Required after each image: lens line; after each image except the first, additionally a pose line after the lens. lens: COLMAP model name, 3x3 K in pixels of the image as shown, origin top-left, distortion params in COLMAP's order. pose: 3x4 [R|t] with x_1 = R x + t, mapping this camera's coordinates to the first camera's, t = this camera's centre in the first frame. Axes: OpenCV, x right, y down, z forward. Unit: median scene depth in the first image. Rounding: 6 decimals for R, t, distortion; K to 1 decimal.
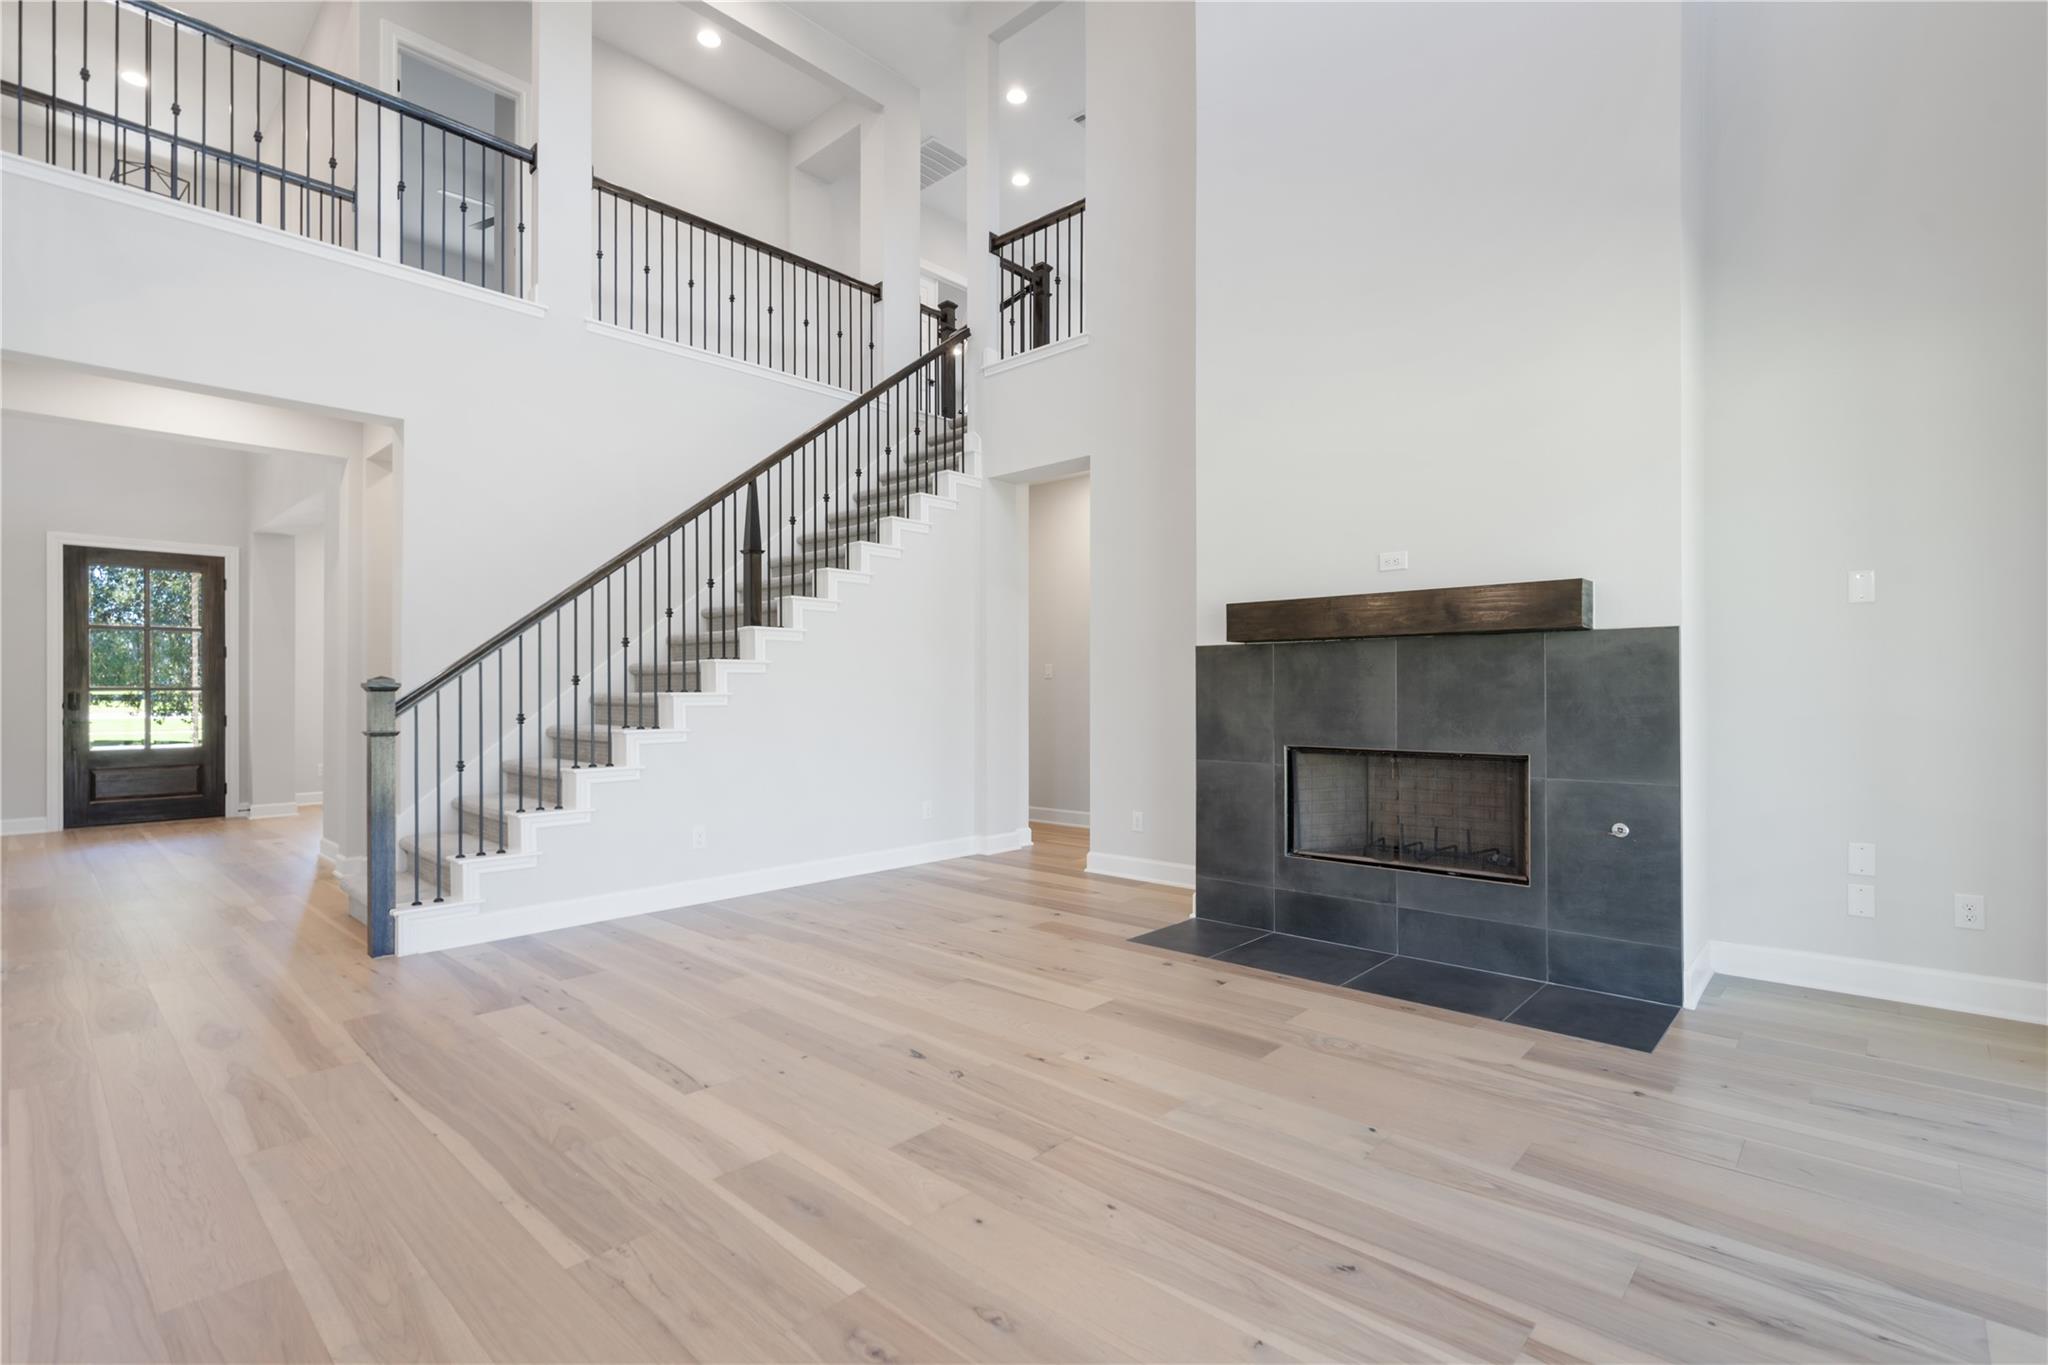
lens RADIAL K [[946.6, 0, 1025.9], [0, 946.6, 681.9], [0, 0, 1]] dist [-0.001806, 0.000061]
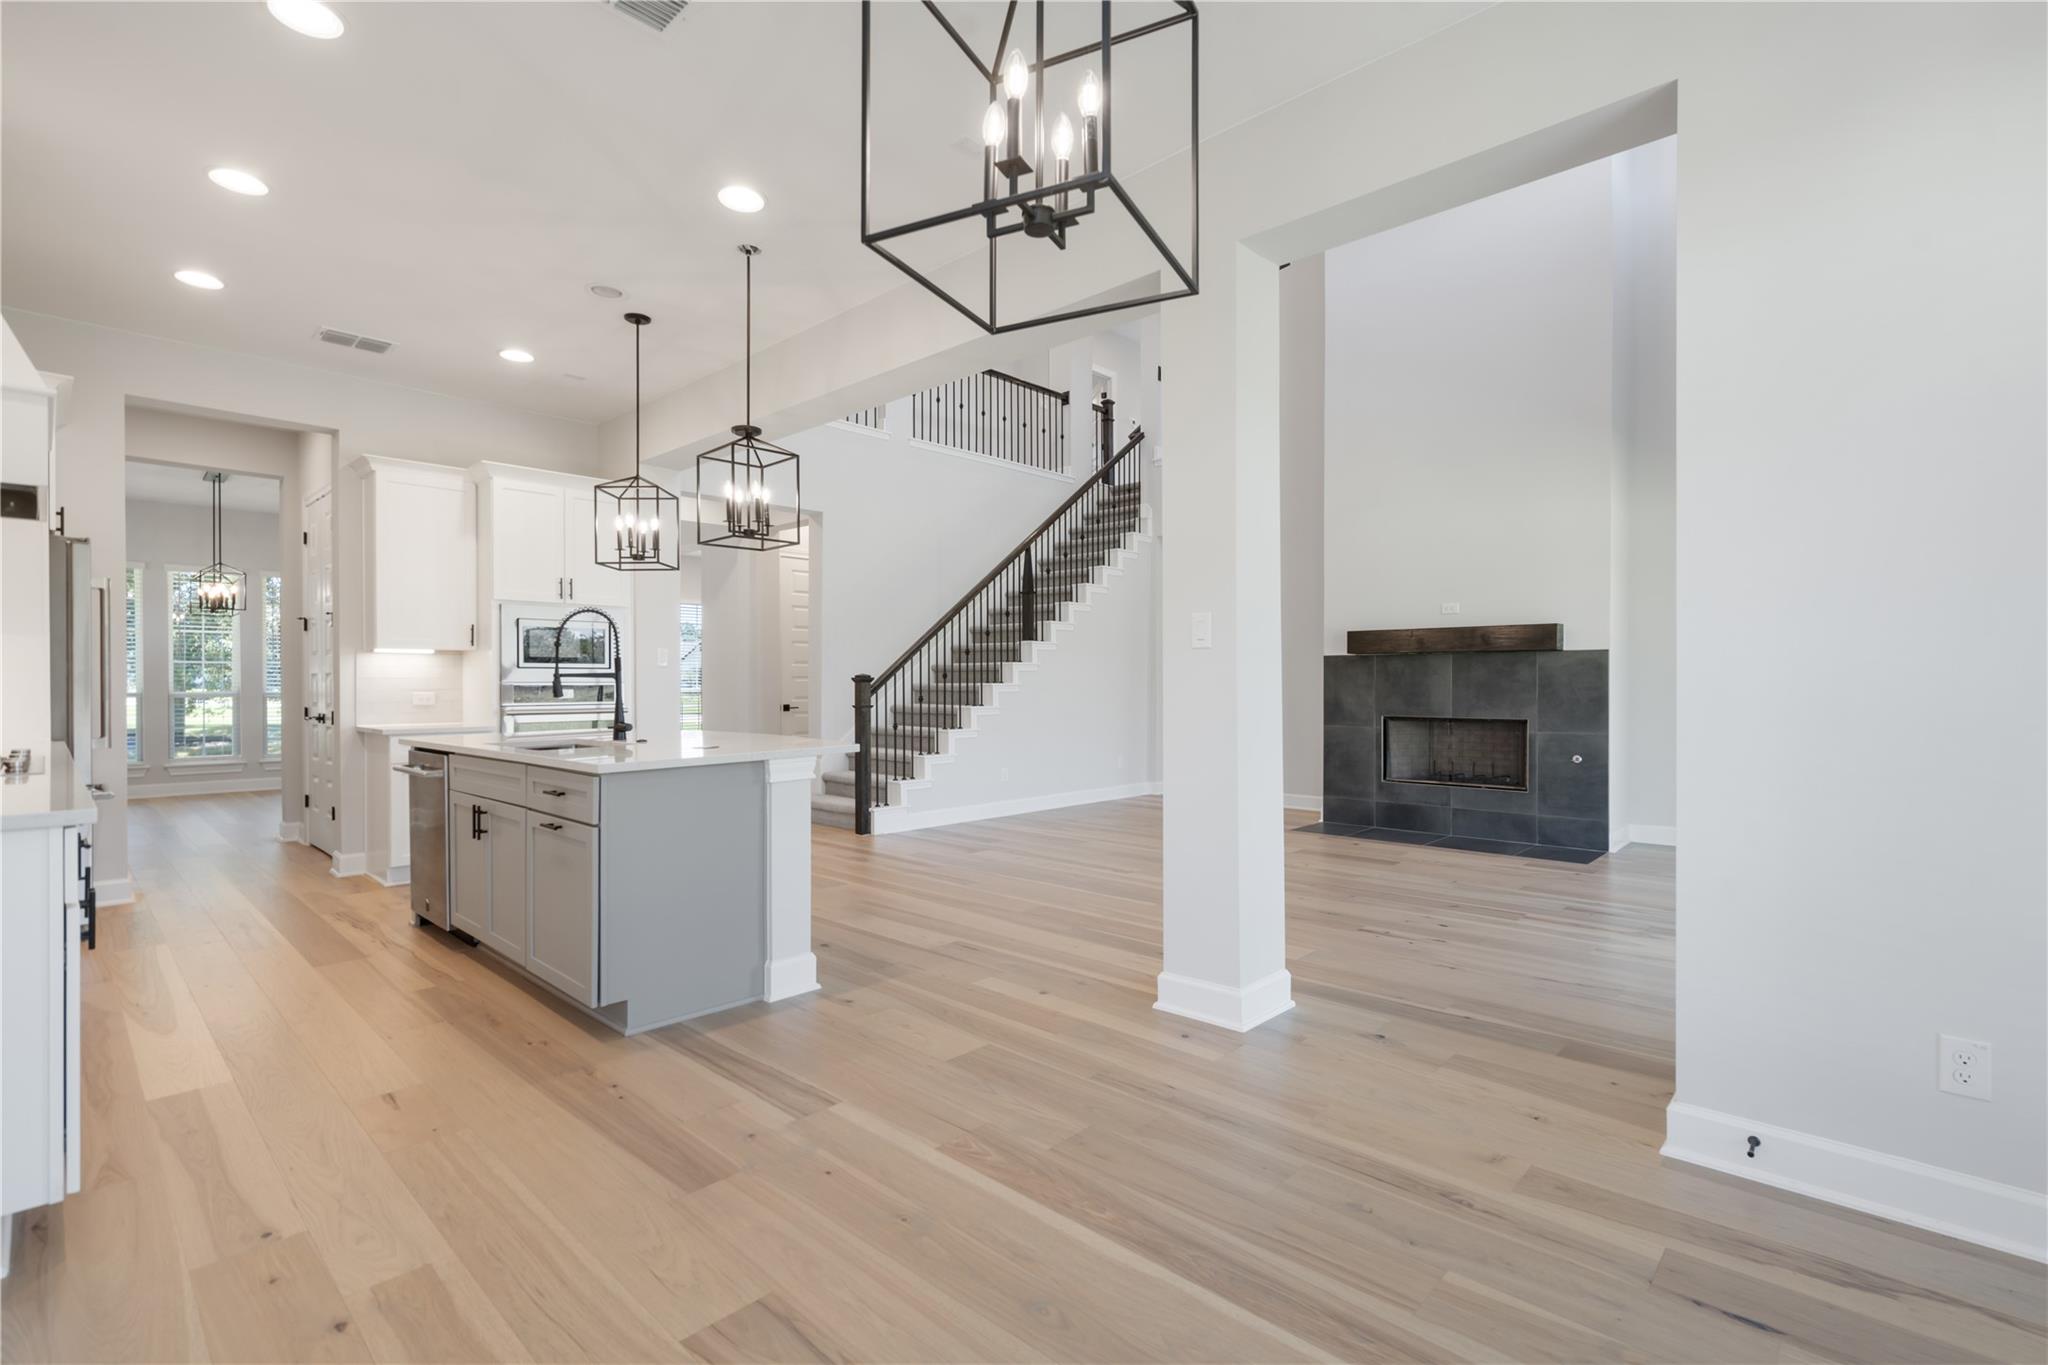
lens RADIAL K [[934.2, 0, 1027.7], [0, 934.2, 683.3], [0, 0, 1]] dist [-0.000294, 0.000350]
pose [[0.999972, 0.002069, -0.007141, -0.368042], [-0.001986, 0.999930, 0.011633, -0.009146], [0.007165, -0.011618, 0.999907, -0.707723]]
